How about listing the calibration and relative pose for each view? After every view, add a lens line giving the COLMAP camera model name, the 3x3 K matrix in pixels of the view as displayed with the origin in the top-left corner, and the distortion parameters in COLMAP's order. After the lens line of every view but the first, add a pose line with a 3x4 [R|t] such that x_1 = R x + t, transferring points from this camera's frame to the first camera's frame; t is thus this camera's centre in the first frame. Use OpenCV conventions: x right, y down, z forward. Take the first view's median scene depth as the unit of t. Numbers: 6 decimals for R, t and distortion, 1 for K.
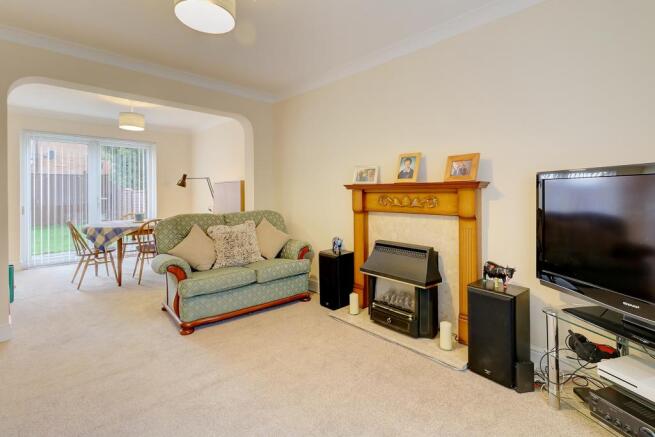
lens RADIAL K [[305.4, 0, 336.9], [0, 305.4, 192.7], [0, 0, 1]] dist [-0.001055, -0.000407]
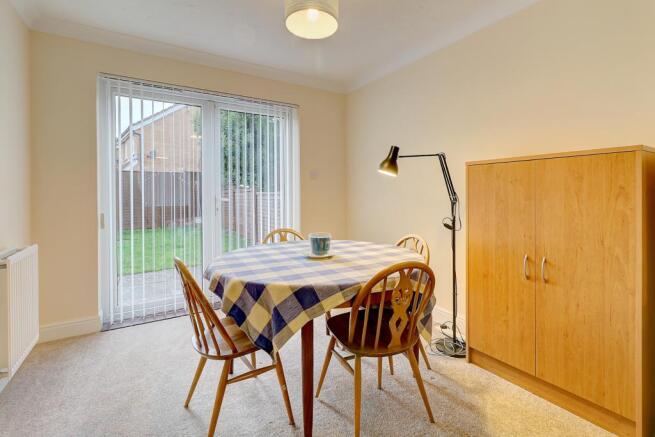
lens RADIAL K [[305.4, 0, 338.1], [0, 305.4, 198.9], [0, 0, 1]] dist [-0.001055, -0.000407]
pose [[0.977703, 0.003029, -0.209968, -0.495502], [0.000404, 0.999867, 0.016302, 0.009555], [0.209990, -0.016023, 0.977572, 0.549201]]
